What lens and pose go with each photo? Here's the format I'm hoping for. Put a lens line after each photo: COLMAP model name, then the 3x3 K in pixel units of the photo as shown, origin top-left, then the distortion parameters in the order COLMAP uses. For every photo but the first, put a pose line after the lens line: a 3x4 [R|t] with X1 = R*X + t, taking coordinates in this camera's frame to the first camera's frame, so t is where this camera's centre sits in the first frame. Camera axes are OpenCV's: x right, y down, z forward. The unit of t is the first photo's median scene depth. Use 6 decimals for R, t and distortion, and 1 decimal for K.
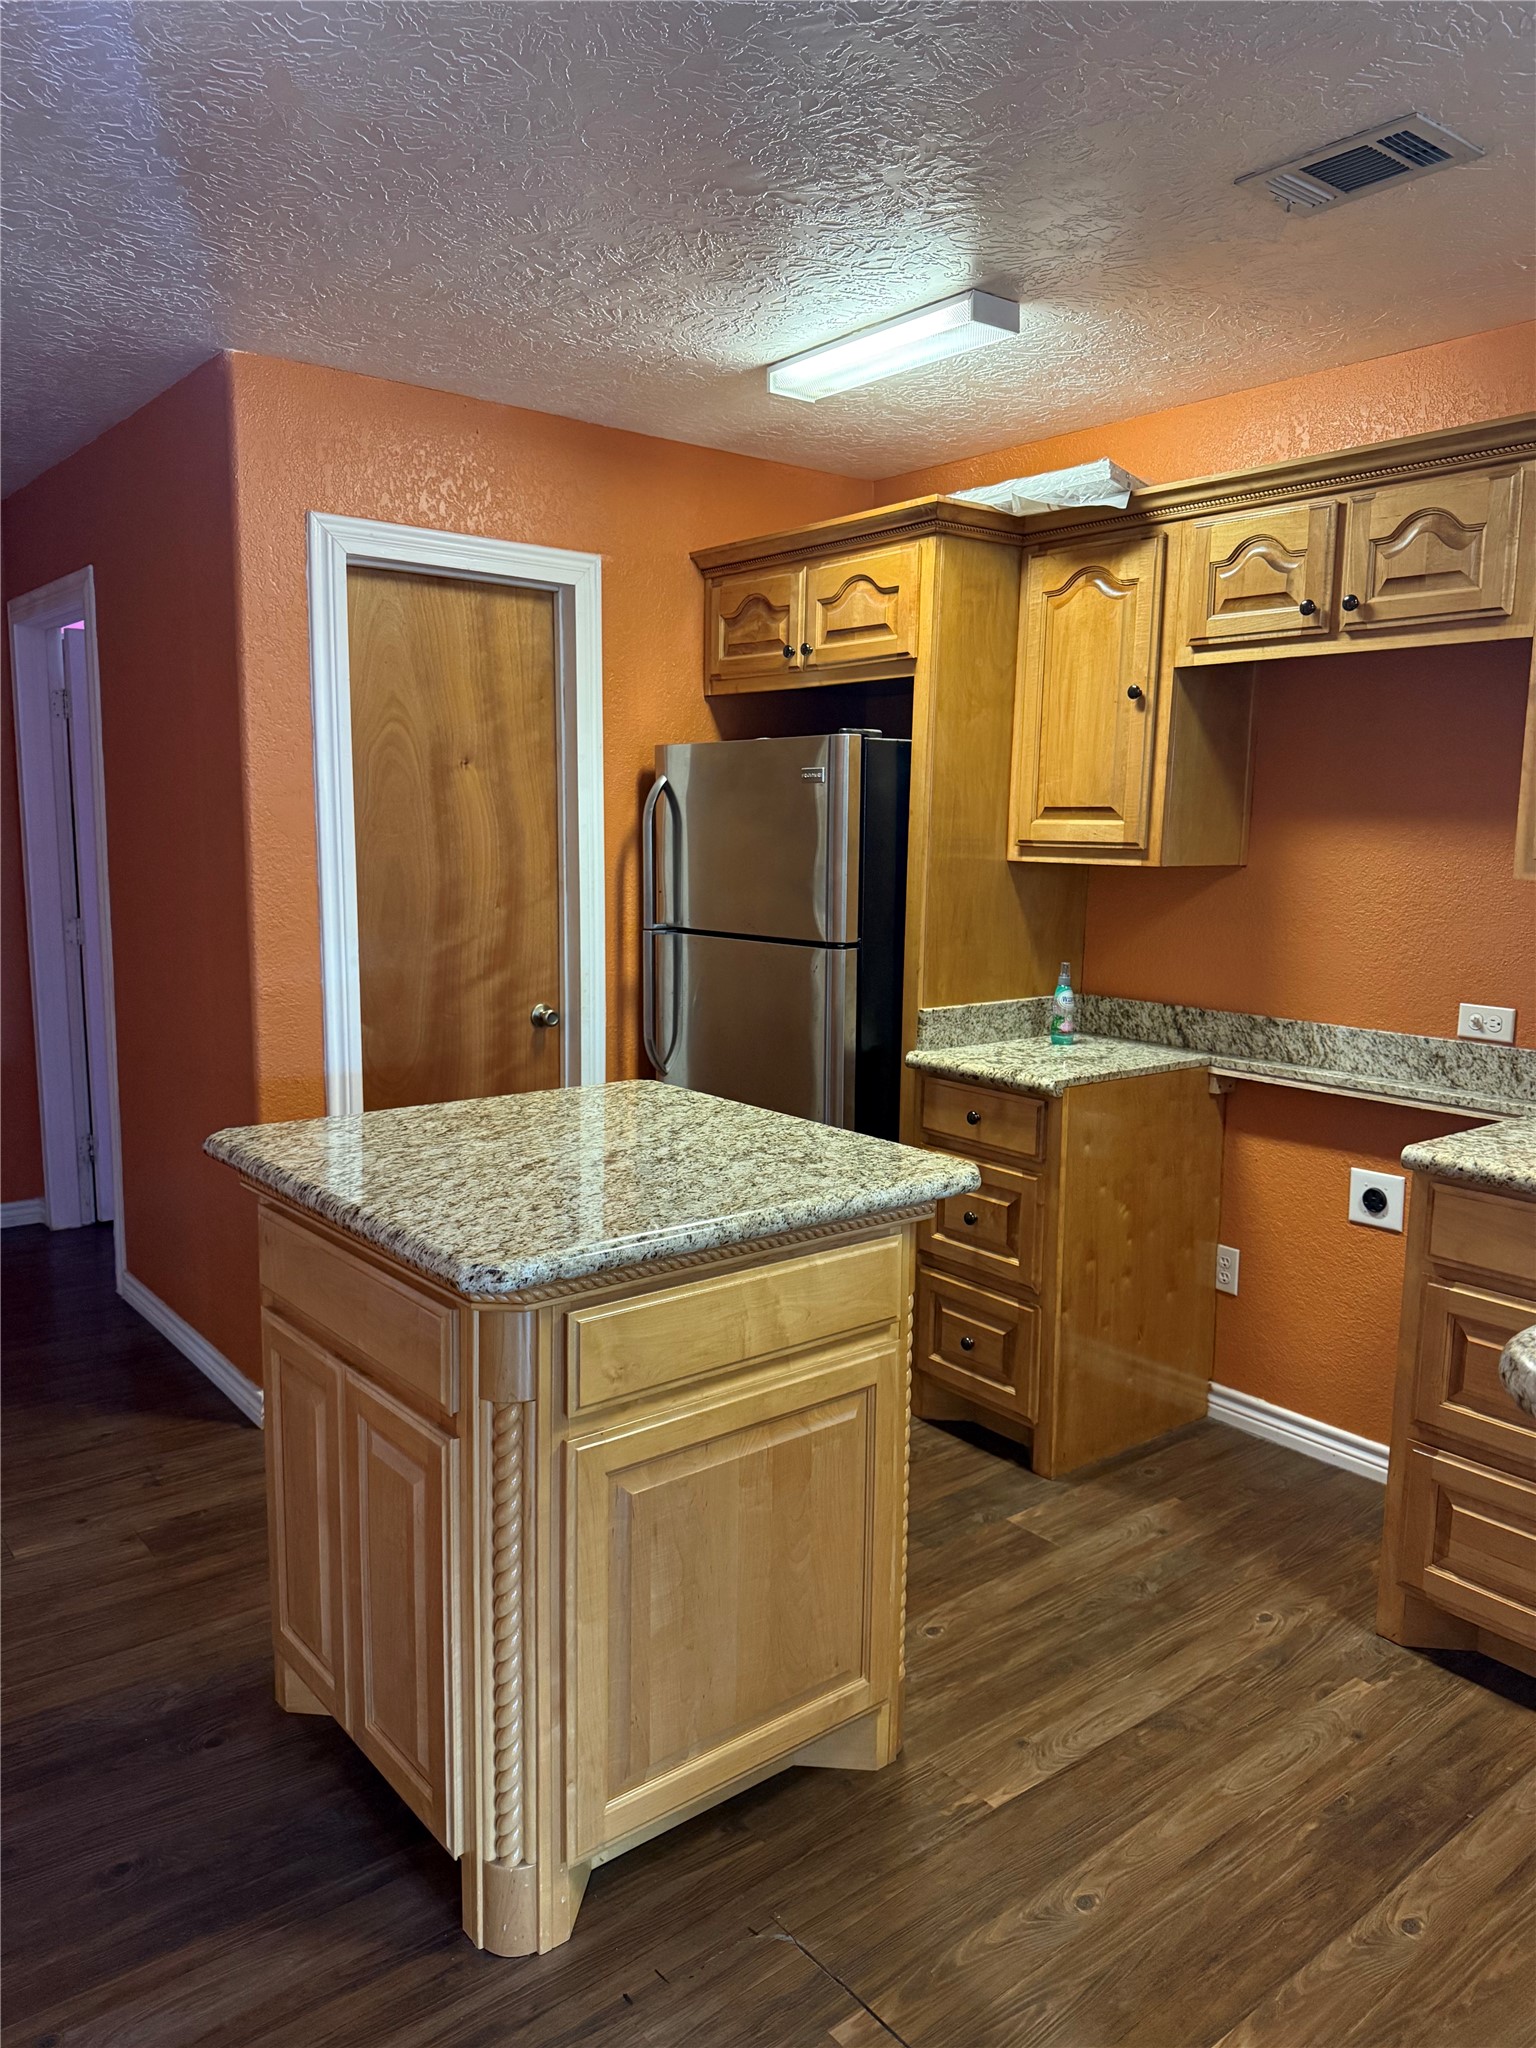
lens RADIAL K [[1434.9, 0, 768.0], [0, 1434.9, 1024.0], [0, 0, 1]] dist [0.165883, -0.334755]
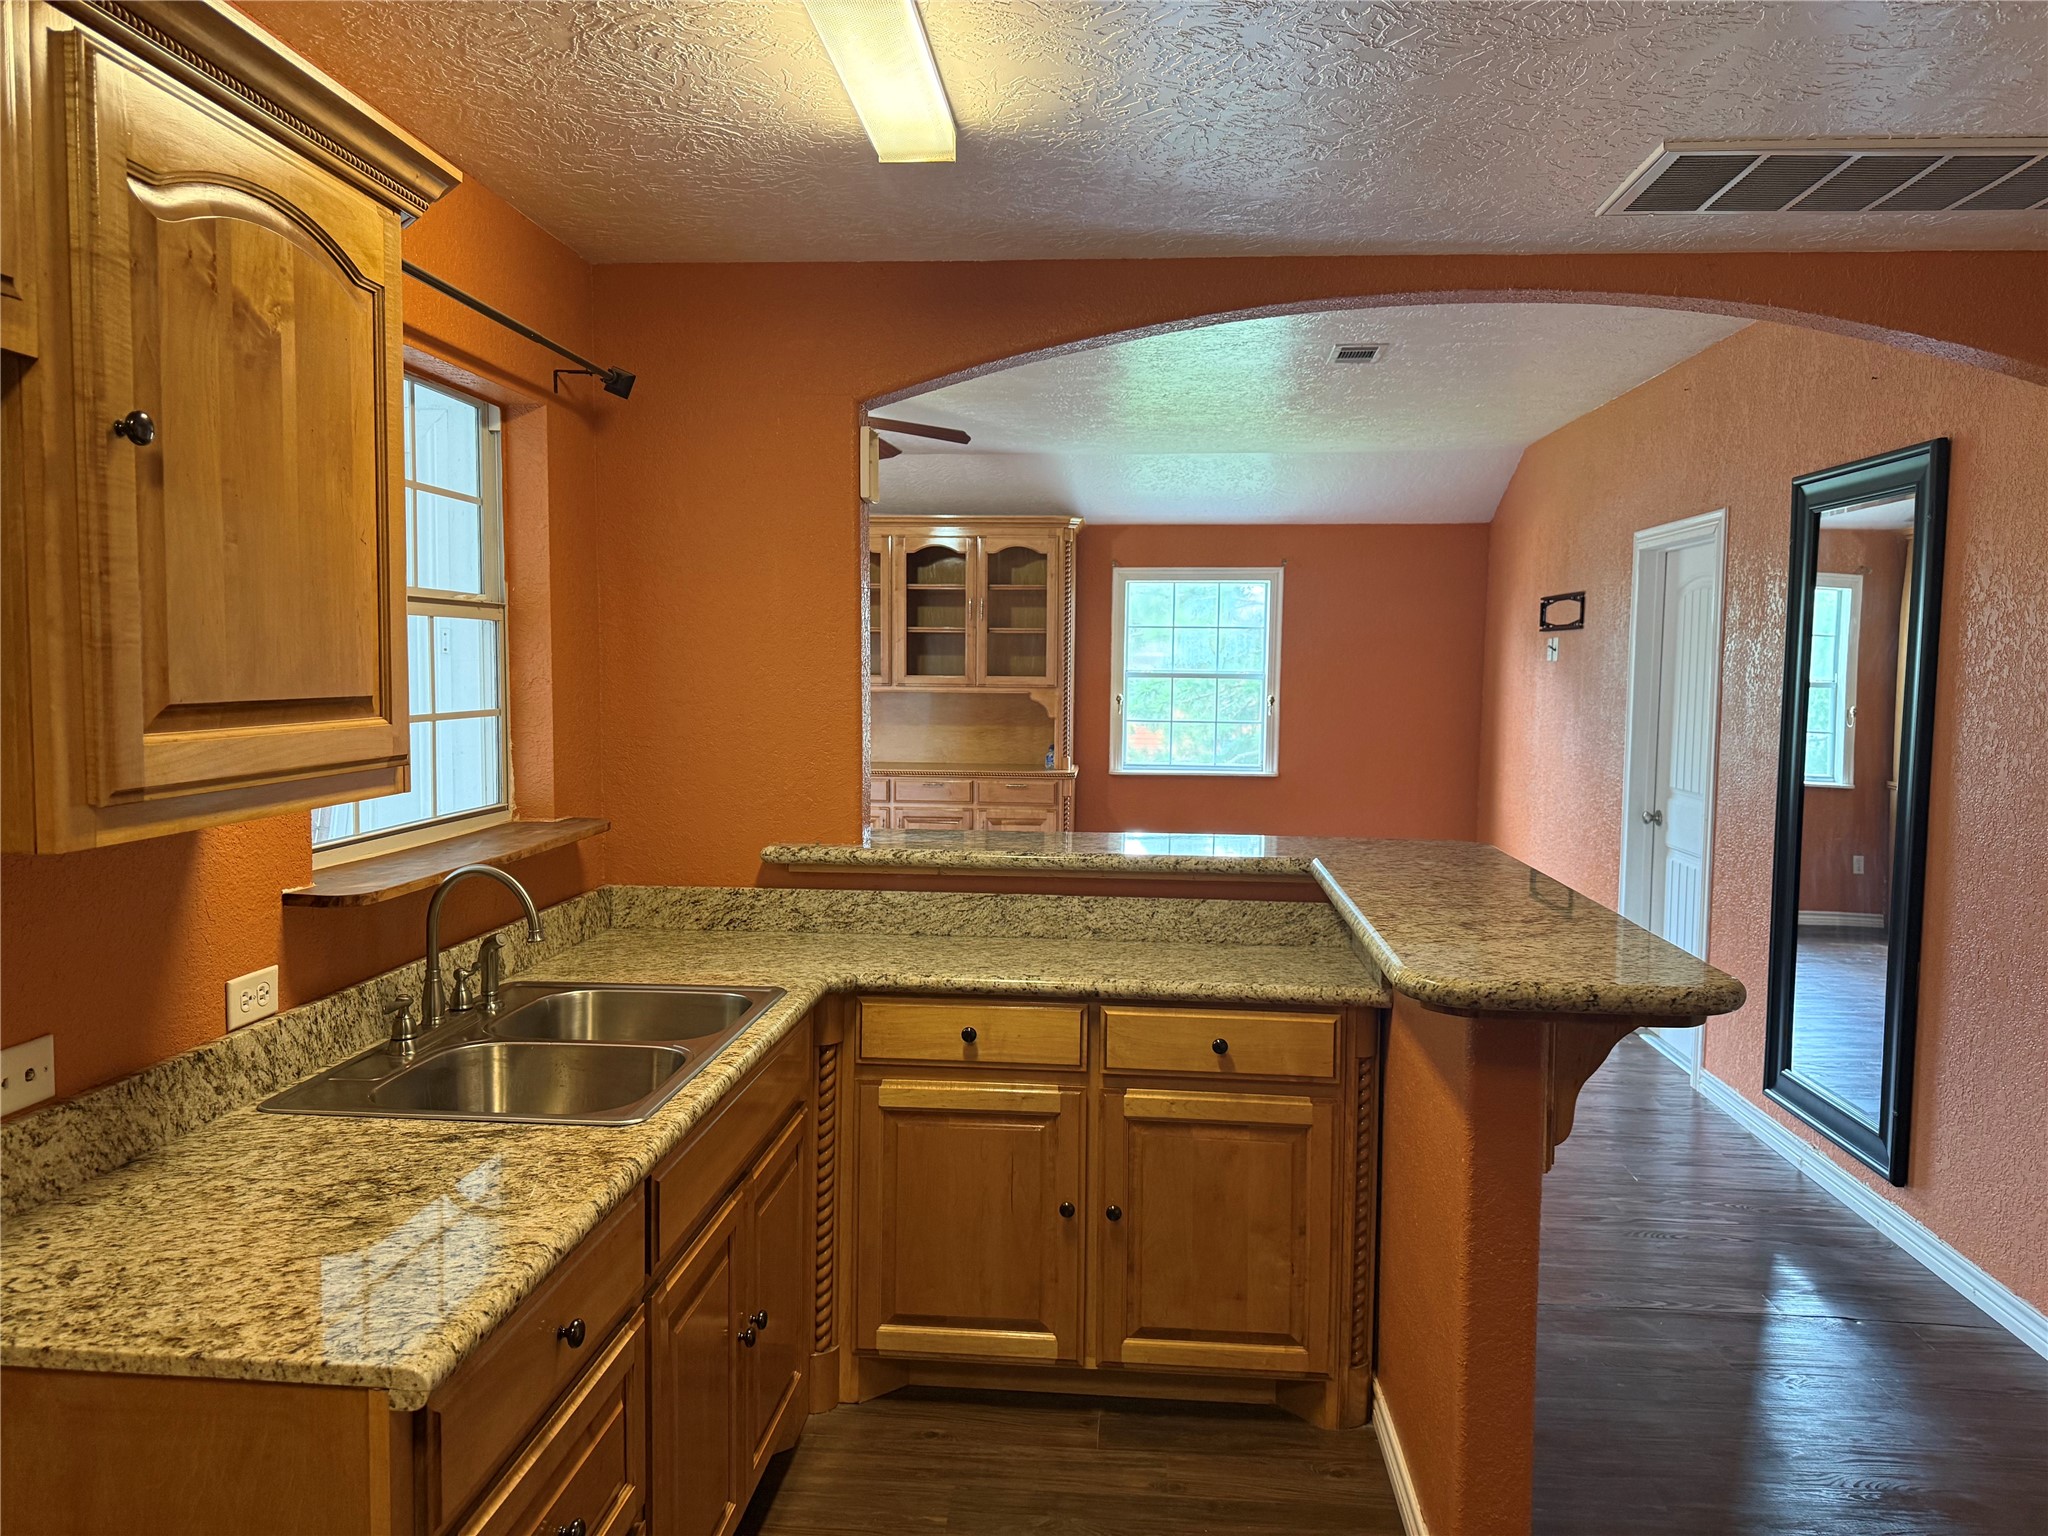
lens RADIAL K [[1442.8, 0, 1024.0], [0, 1442.8, 768.0], [0, 0, 1]] dist [0.082012, -0.108150]
pose [[-0.724656, -0.077859, 0.684699, -0.043759], [0.071019, 0.979868, 0.186587, -0.154768], [-0.685442, 0.183838, -0.704538, 0.886447]]
